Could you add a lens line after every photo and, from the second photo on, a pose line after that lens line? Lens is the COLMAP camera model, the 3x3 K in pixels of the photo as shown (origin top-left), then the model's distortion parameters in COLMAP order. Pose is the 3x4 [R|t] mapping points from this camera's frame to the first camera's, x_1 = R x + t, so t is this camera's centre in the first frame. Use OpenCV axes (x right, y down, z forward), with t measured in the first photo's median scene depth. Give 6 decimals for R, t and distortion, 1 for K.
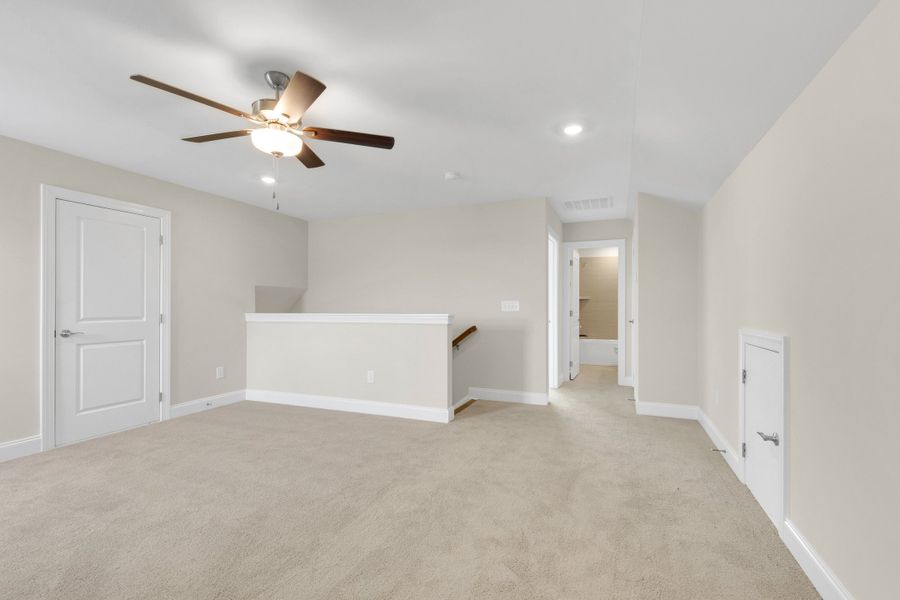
lens RADIAL K [[408.2, 0, 456.1], [0, 408.2, 307.2], [0, 0, 1]] dist [0.000843, 0.000083]
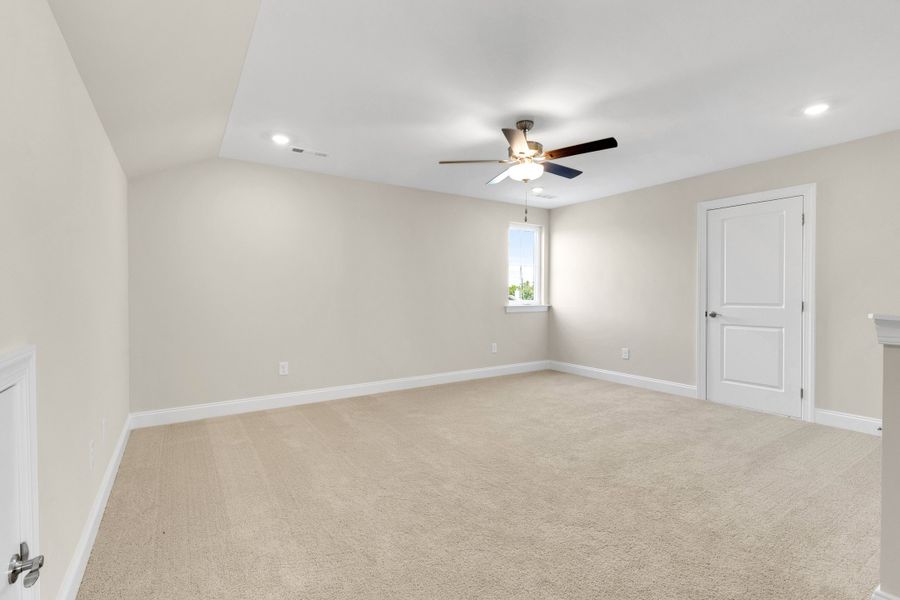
lens RADIAL K [[412.4, 0, 455.4], [0, 412.4, 299.4], [0, 0, 1]] dist [0.003318, 0.000194]
pose [[-0.564080, 0.011559, -0.825639, 0.481112], [0.000267, 0.999905, 0.013817, -0.000726], [0.825720, 0.007573, -0.564030, 0.920925]]
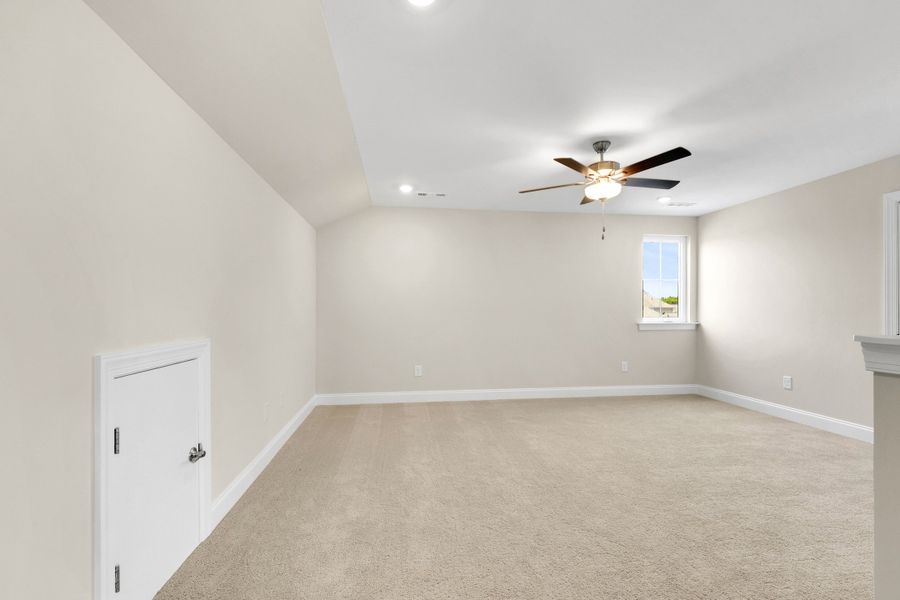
lens RADIAL K [[408.2, 0, 456.1], [0, 408.2, 307.2], [0, 0, 1]] dist [0.000843, 0.000083]
pose [[-0.866118, -0.004145, -0.499822, 0.394950], [-0.001949, 0.999986, -0.004915, -0.002211], [0.499836, -0.003283, -0.866114, 1.132779]]
